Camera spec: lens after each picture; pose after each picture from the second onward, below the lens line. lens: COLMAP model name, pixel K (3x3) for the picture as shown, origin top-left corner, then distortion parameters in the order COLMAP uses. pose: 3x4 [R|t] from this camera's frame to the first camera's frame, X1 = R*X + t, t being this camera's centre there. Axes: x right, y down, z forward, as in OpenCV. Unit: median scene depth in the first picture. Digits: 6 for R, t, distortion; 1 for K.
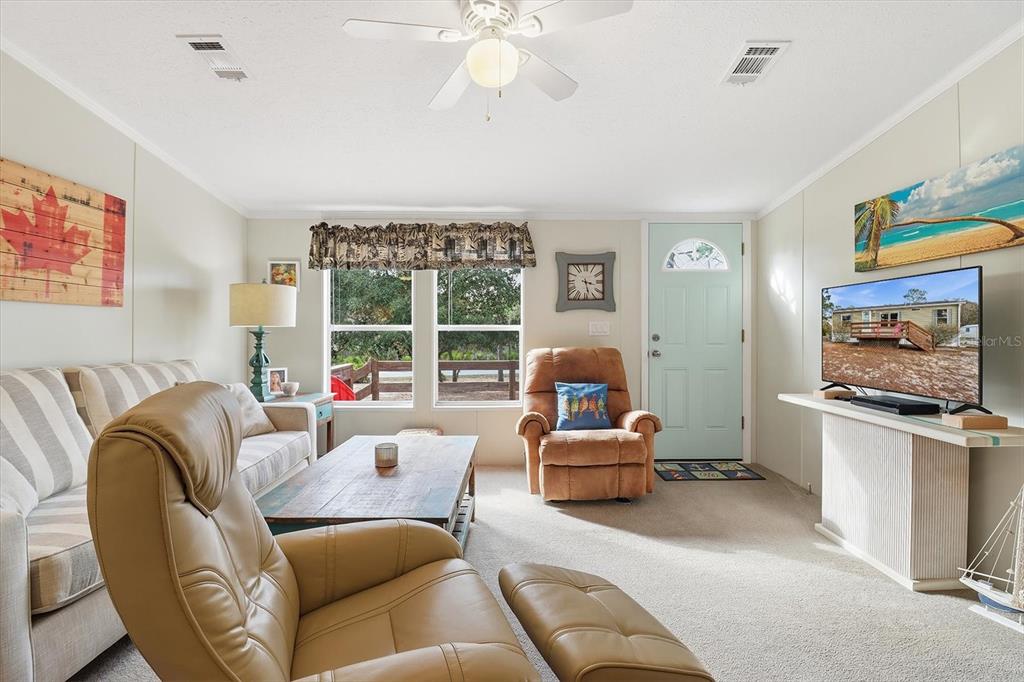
lens RADIAL K [[475.2, 0, 514.9], [0, 475.2, 334.7], [0, 0, 1]] dist [0.001892, -0.013612]
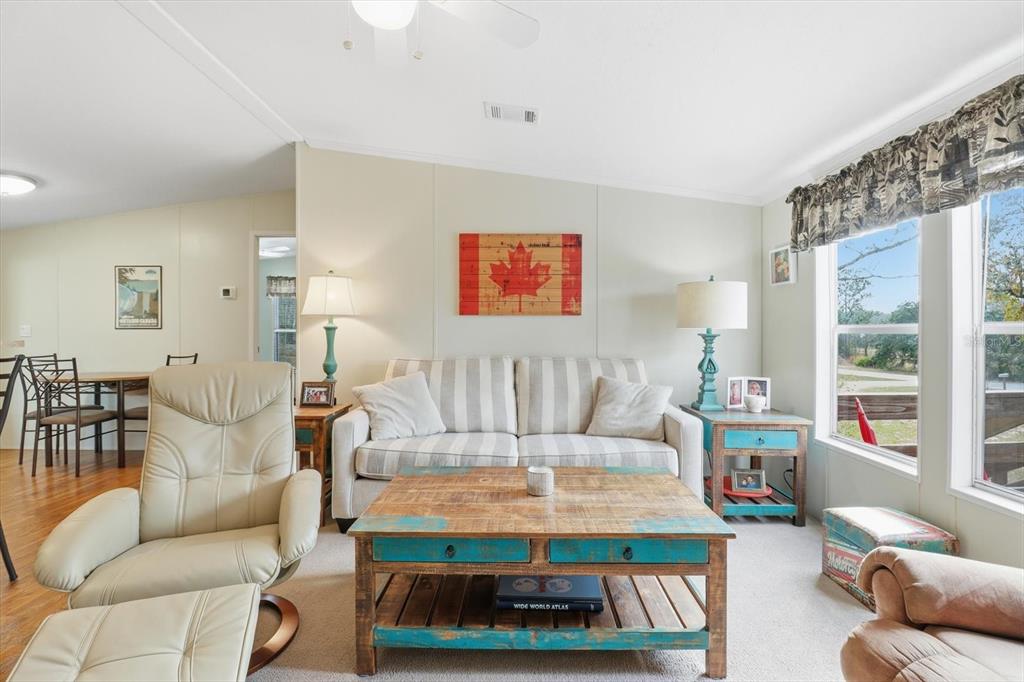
lens RADIAL K [[475.2, 0, 514.9], [0, 475.2, 334.7], [0, 0, 1]] dist [0.001892, -0.013612]
pose [[-0.016530, 0.007404, -0.999836, 0.343281], [-0.006687, 0.999949, 0.007516, -0.008933], [0.999841, 0.006810, -0.016479, 0.571157]]
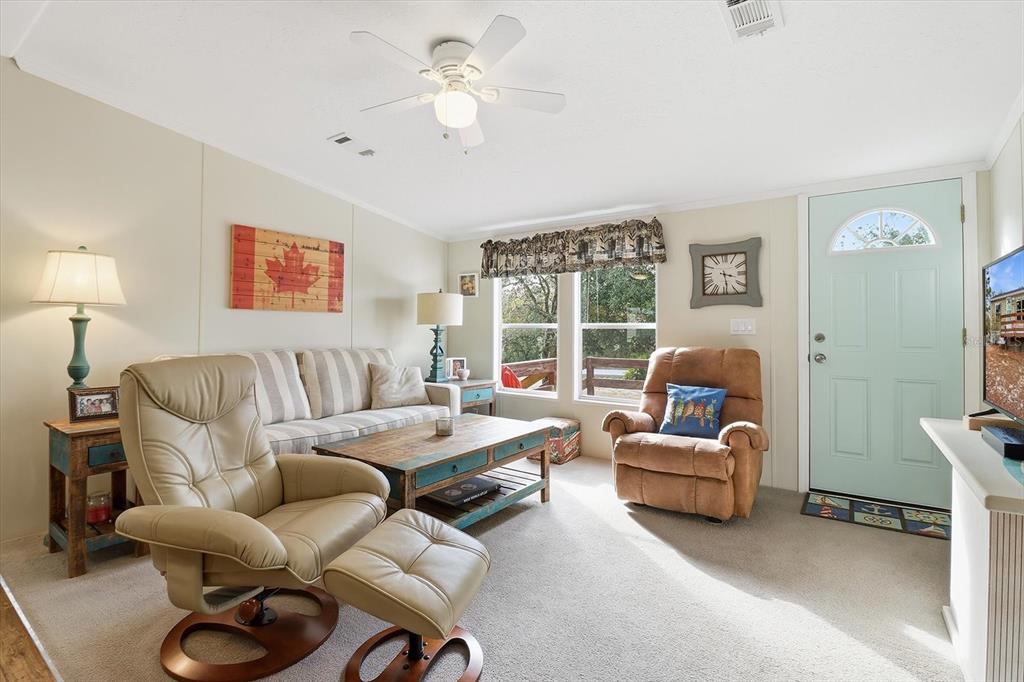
lens RADIAL K [[480.1, 0, 514.4], [0, 480.1, 329.3], [0, 0, 1]] dist [0.010052, -0.017221]
pose [[0.809398, 0.002505, -0.587255, 0.372185], [-0.007822, 0.999948, -0.006515, 0.000796], [0.587208, 0.009867, 0.809376, 0.041578]]
